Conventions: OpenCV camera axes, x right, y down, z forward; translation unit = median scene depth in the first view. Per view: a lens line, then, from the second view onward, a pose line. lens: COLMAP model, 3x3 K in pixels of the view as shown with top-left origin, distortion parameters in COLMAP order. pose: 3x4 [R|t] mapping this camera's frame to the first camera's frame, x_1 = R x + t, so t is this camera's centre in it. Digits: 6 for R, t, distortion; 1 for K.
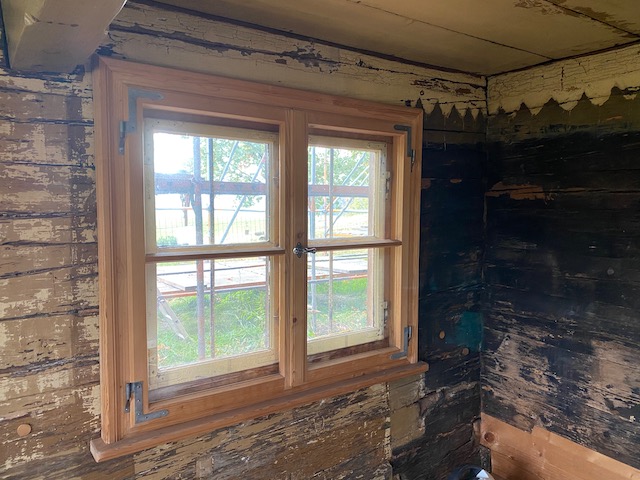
lens RADIAL K [[484.5, 0, 320.5], [0, 484.5, 239.5], [0, 0, 1]] dist [0.000202, 0.003402]
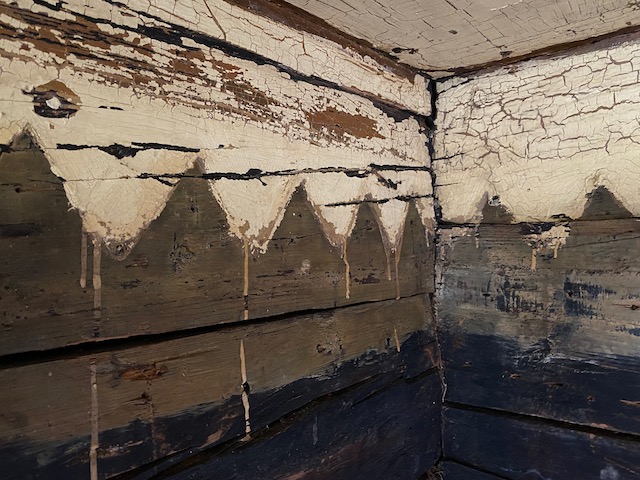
lens RADIAL K [[484.5, 0, 318.1], [0, 484.5, 238.9], [0, 0, 1]] dist [0.000202, 0.003402]
pose [[0.979192, 0.016930, 0.202229, 0.236397], [0.005401, 0.993987, -0.109364, -0.227162], [-0.202865, 0.108181, 0.973213, 0.783690]]
